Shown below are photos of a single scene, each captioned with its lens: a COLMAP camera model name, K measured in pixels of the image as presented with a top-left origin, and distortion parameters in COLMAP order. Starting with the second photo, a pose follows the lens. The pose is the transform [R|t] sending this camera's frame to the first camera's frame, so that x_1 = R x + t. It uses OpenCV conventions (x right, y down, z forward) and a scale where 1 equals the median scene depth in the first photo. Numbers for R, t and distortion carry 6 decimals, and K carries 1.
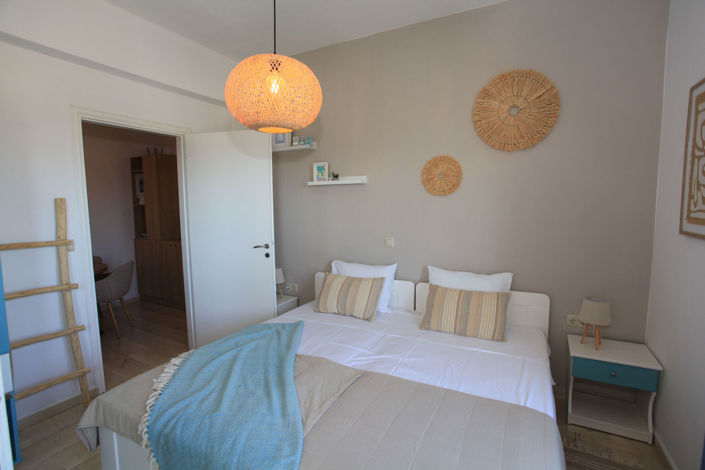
lens RADIAL K [[352.6, 0, 352.5], [0, 352.6, 235.0], [0, 0, 1]] dist [-0.001159, 0.000258]
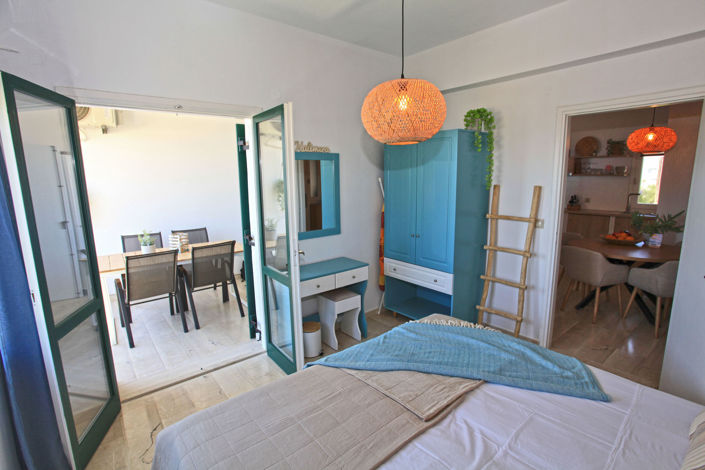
lens RADIAL K [[352.6, 0, 352.5], [0, 352.6, 235.0], [0, 0, 1]] dist [-0.001159, 0.000258]
pose [[-0.376802, 0.172131, -0.910160, 0.652726], [-0.068320, 0.974742, 0.212629, -0.164977], [0.923771, 0.142301, -0.355525, 0.908785]]
